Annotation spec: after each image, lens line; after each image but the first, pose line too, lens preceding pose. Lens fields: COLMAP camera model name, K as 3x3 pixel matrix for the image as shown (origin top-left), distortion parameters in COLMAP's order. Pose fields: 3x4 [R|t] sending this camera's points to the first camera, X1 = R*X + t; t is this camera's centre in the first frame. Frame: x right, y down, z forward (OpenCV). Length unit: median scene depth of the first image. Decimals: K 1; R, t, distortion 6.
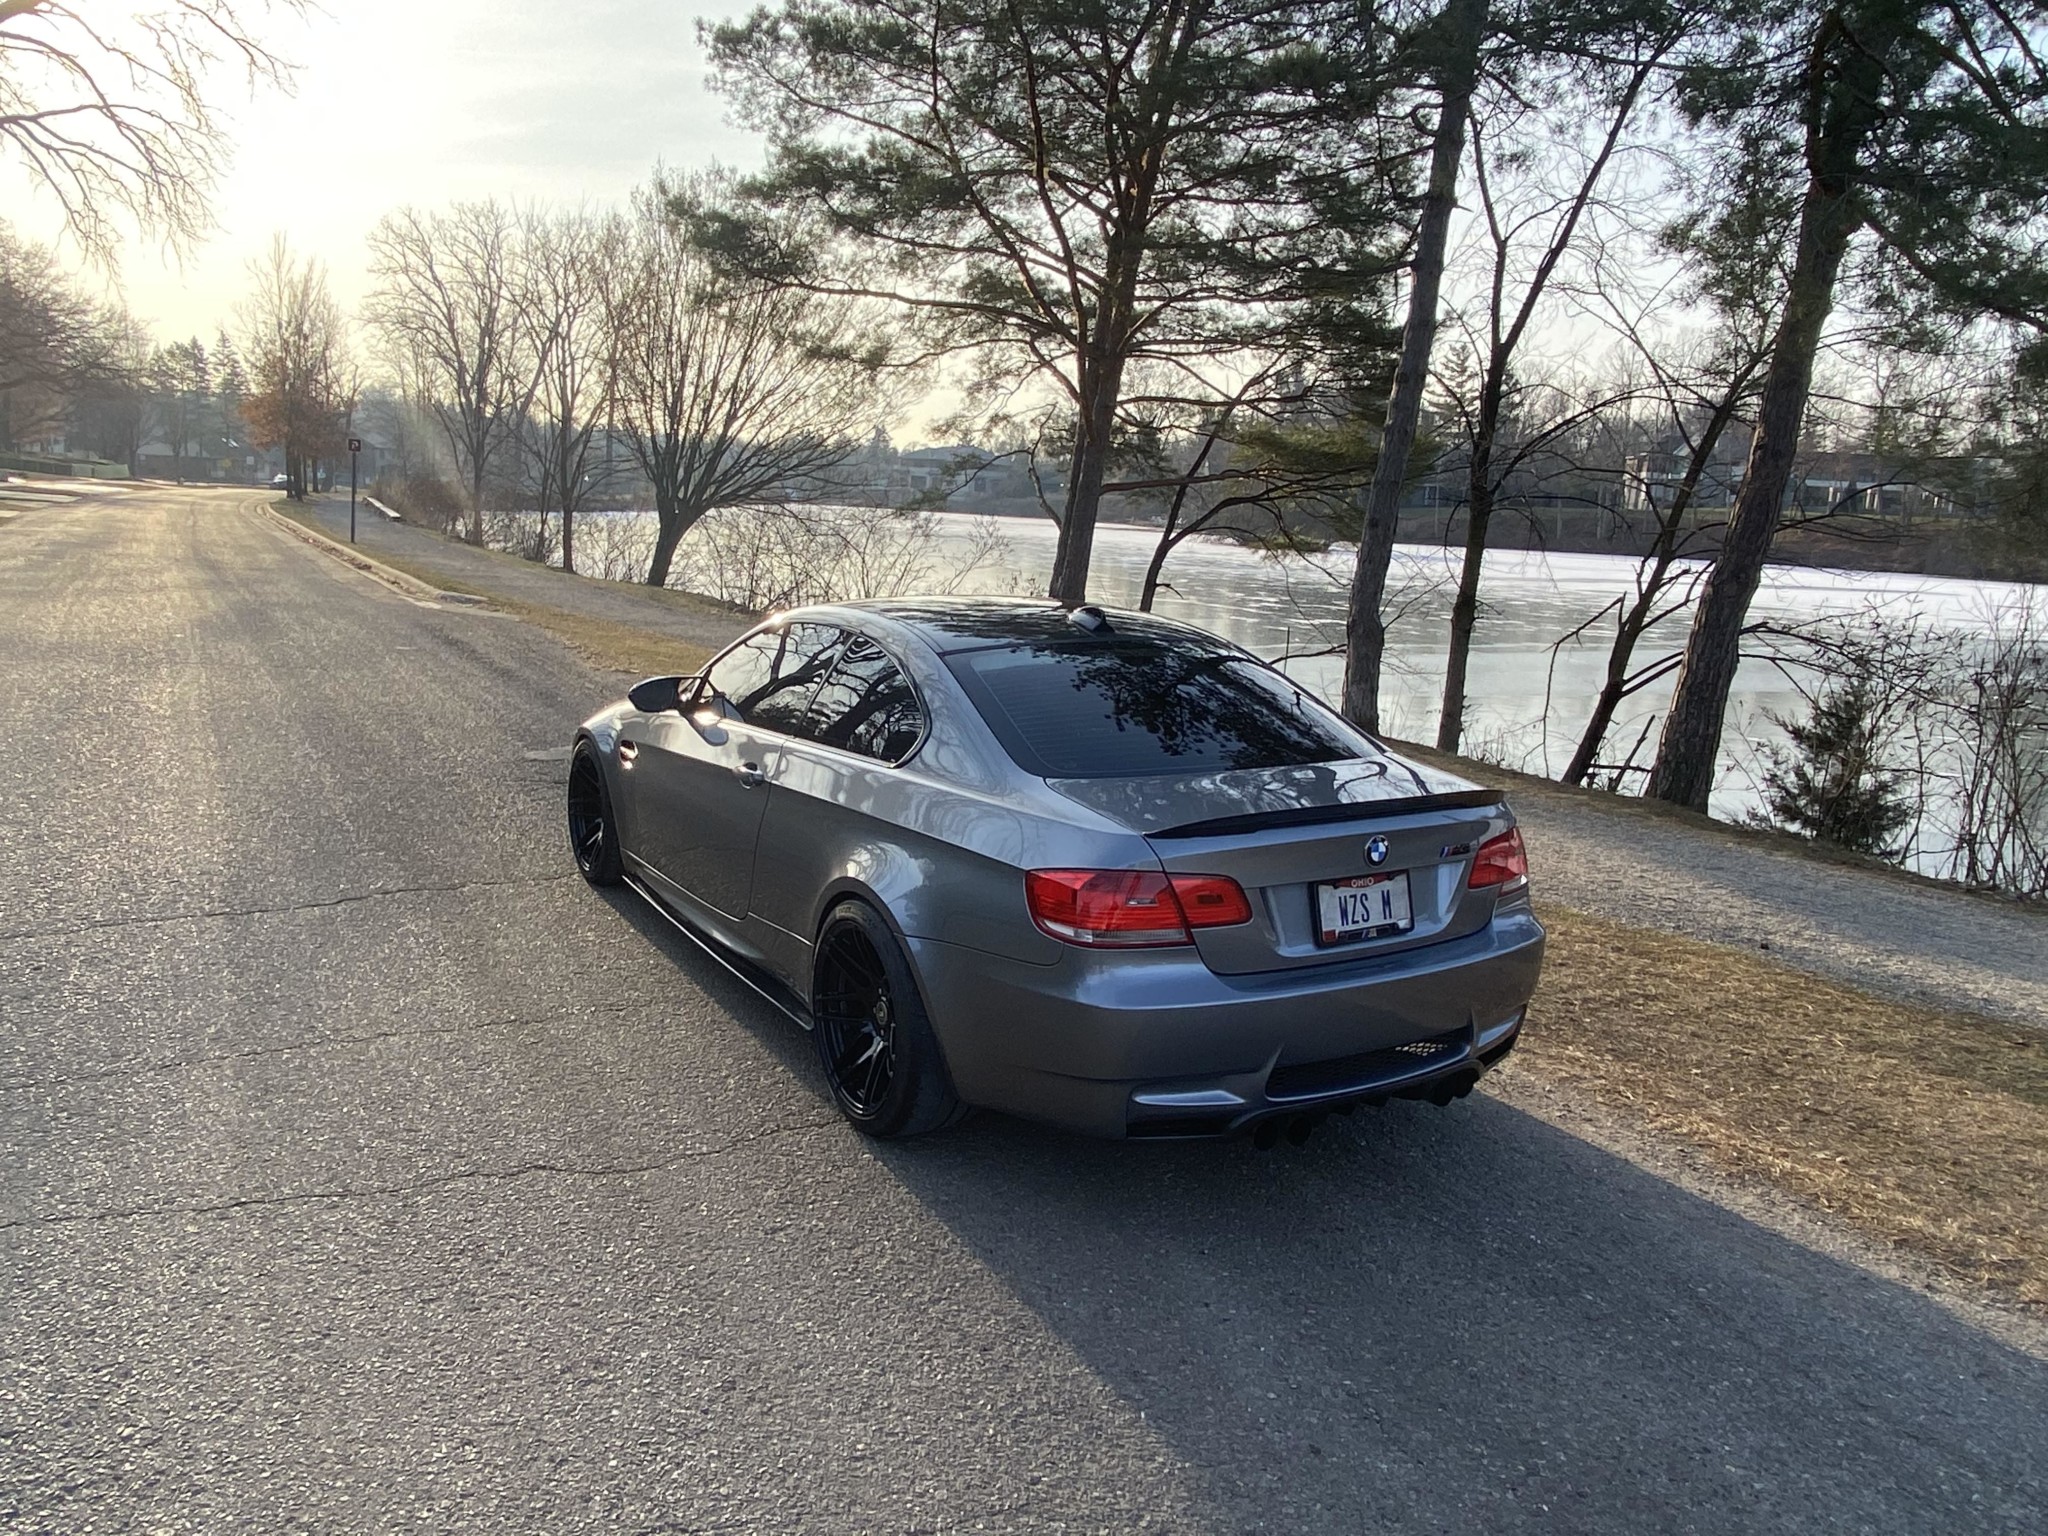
lens RADIAL K [[1382.2, 0, 976.5], [0, 1382.2, 817.4], [0, 0, 1]] dist [0.082001, -0.089295]
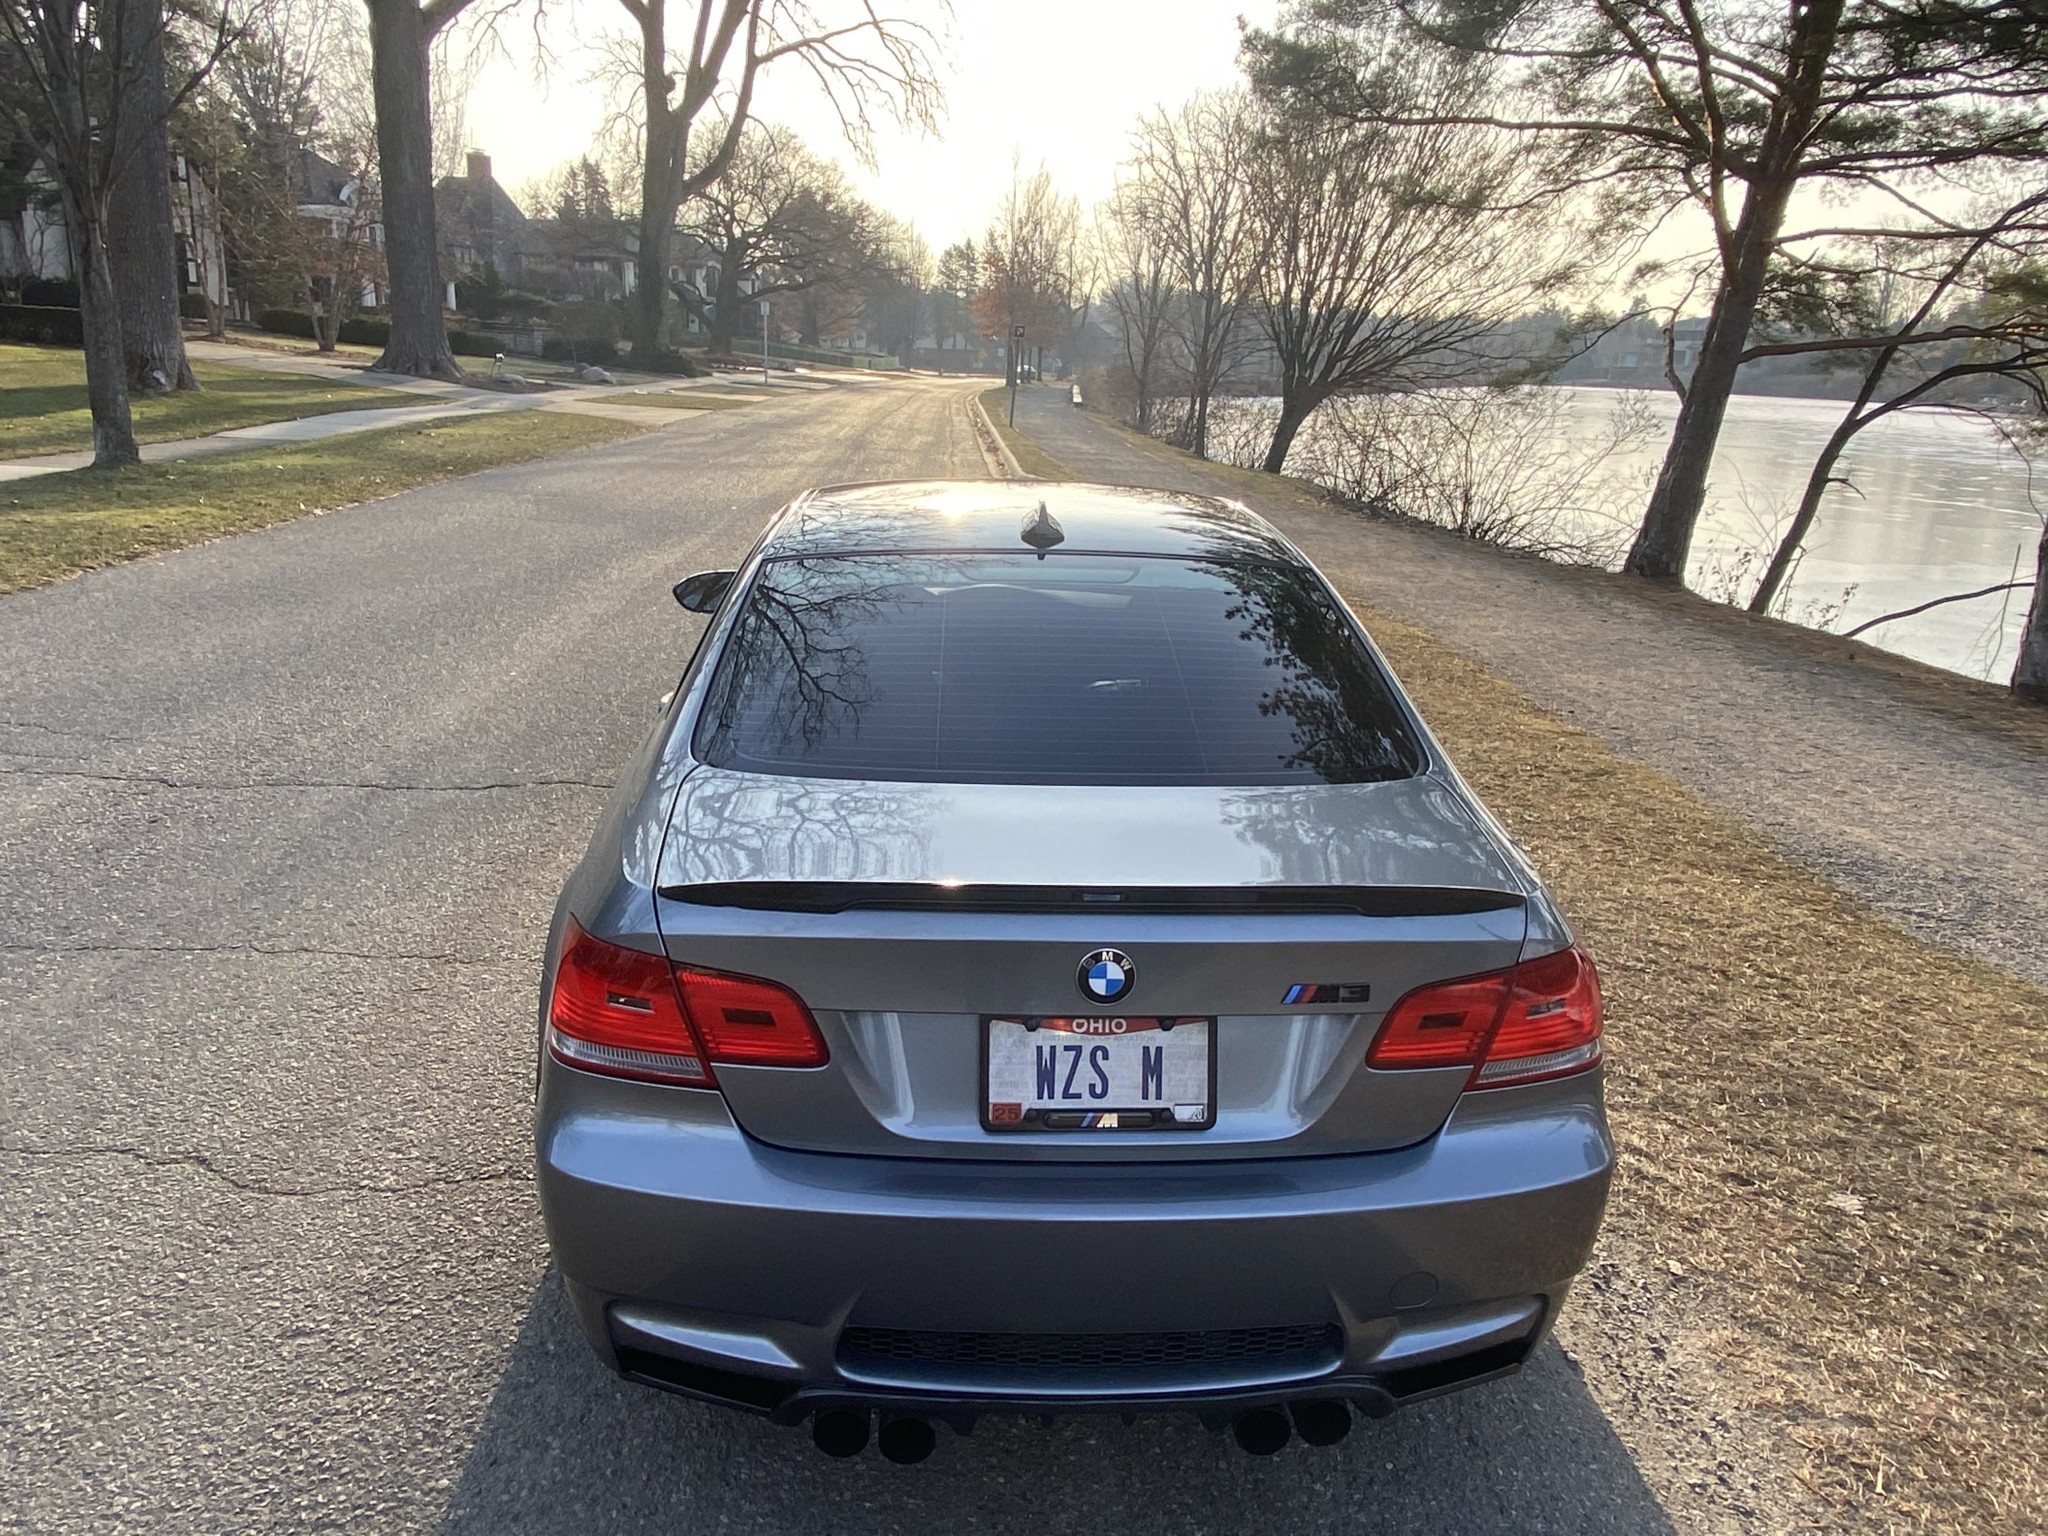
lens RADIAL K [[1388.9, 0, 1002.7], [0, 1388.9, 803.0], [0, 0, 1]] dist [0.055298, -0.066136]
pose [[0.890978, 0.125788, -0.436275, 0.086537], [-0.096046, 0.991329, 0.089674, -0.015474], [0.443772, -0.037995, 0.895334, 0.092727]]
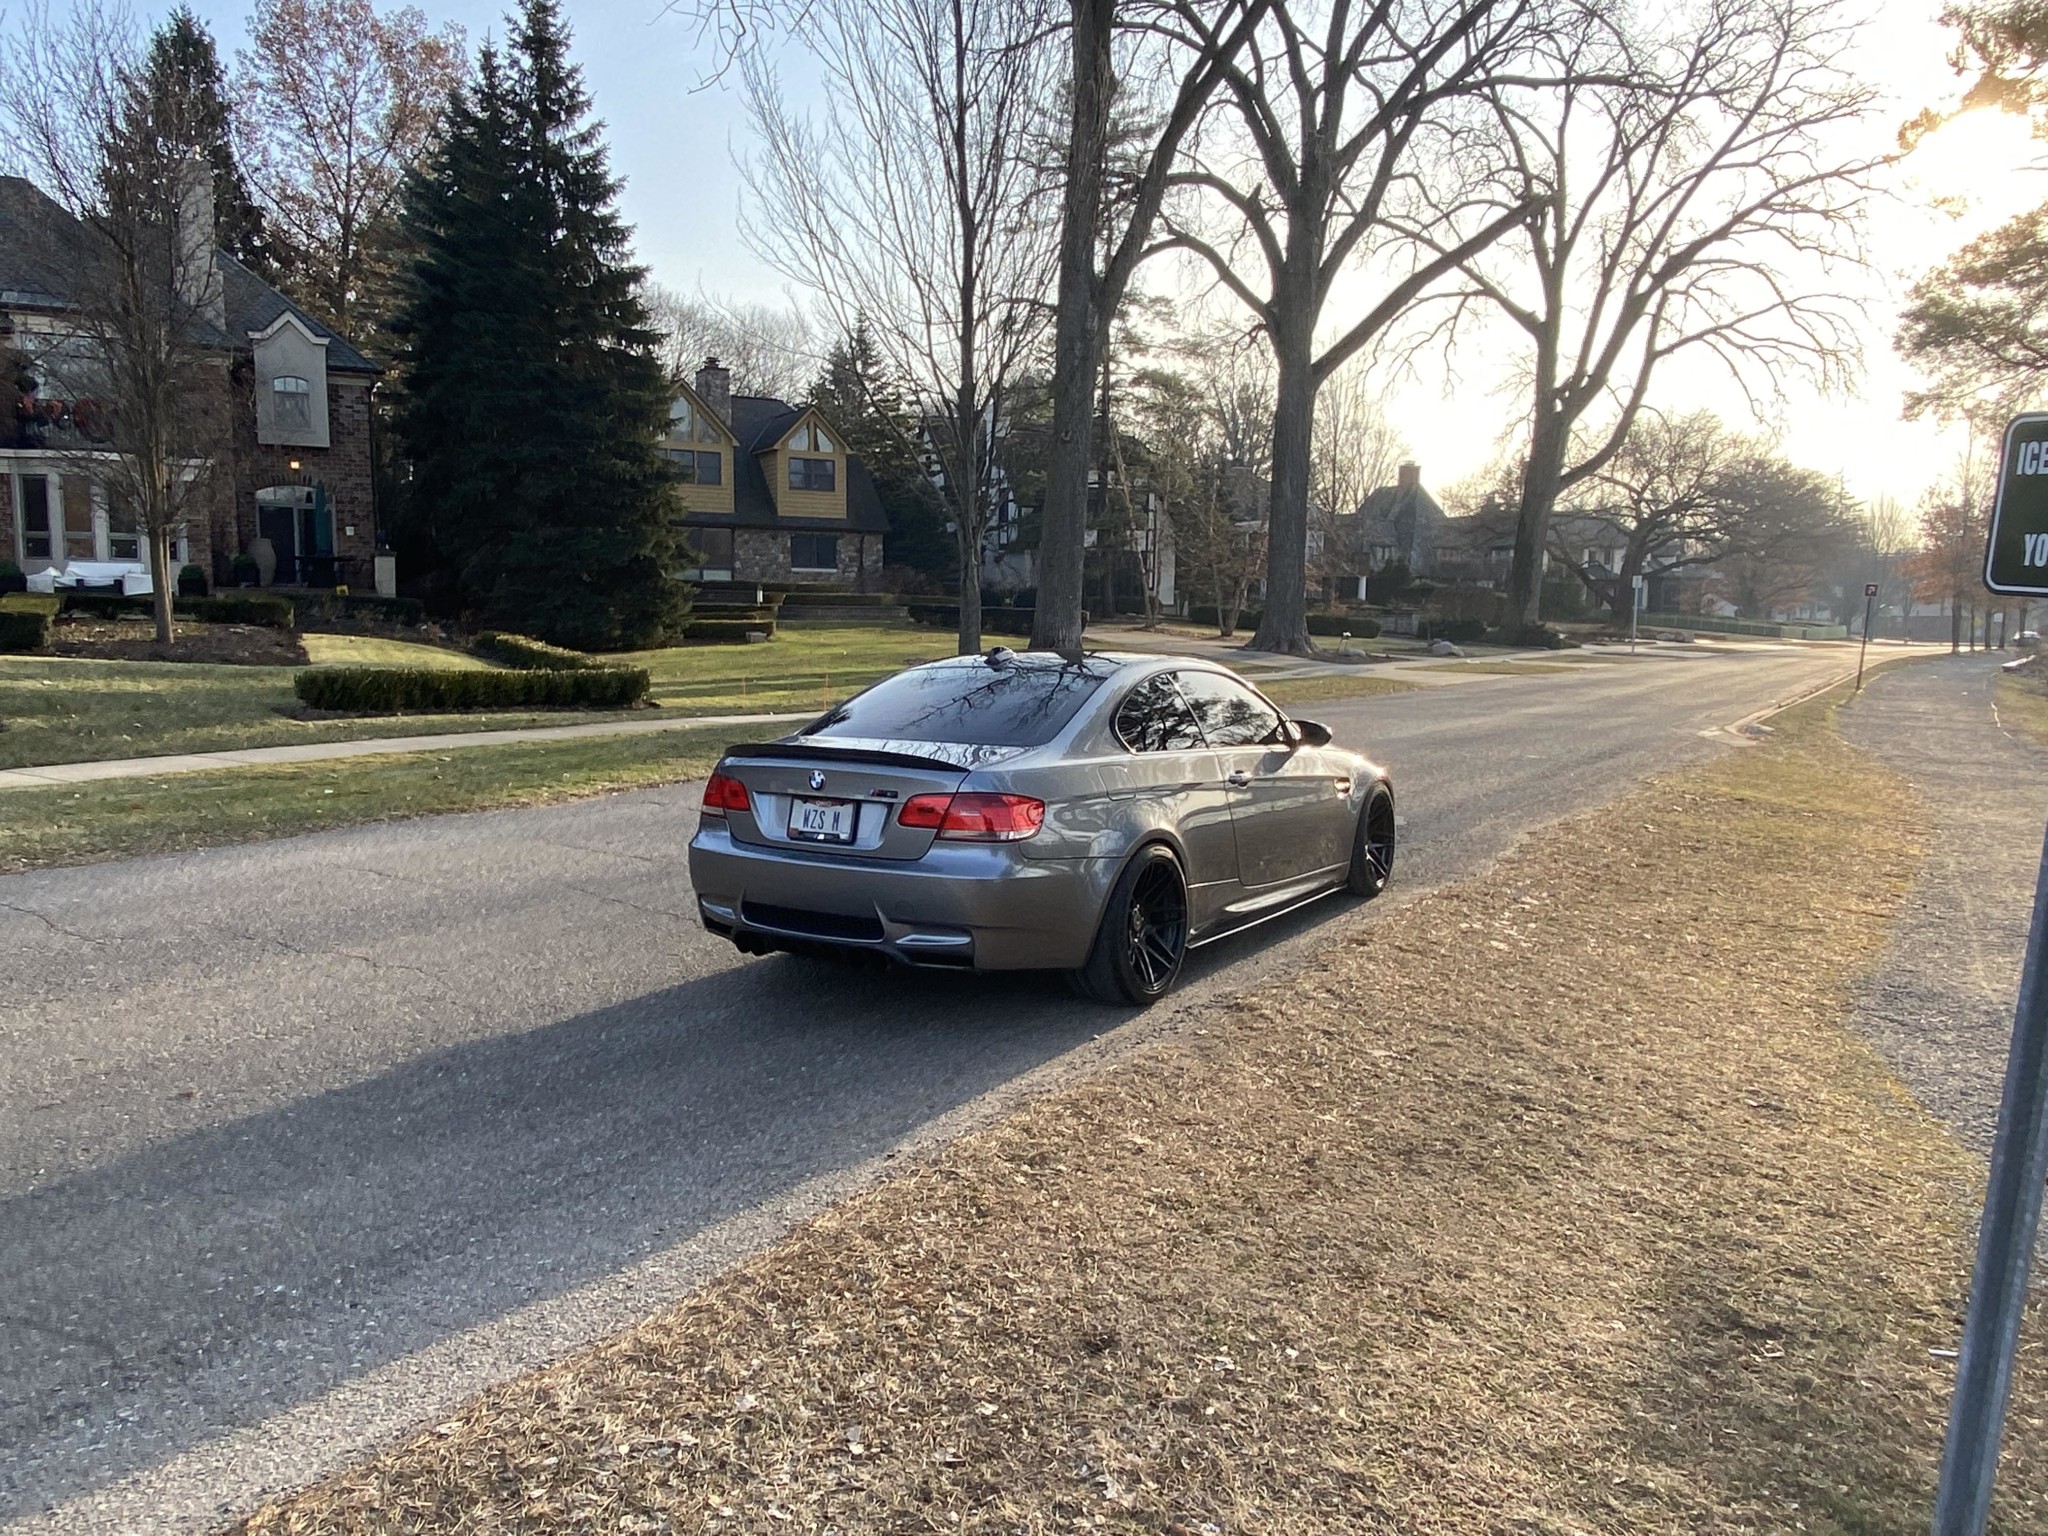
lens RADIAL K [[1388.9, 0, 1002.7], [0, 1388.9, 803.0], [0, 0, 1]] dist [0.055298, -0.066136]
pose [[0.453419, 0.072193, -0.888369, 0.314399], [-0.180291, 0.983539, -0.012093, 0.005461], [0.872873, 0.165648, 0.458971, 0.088050]]
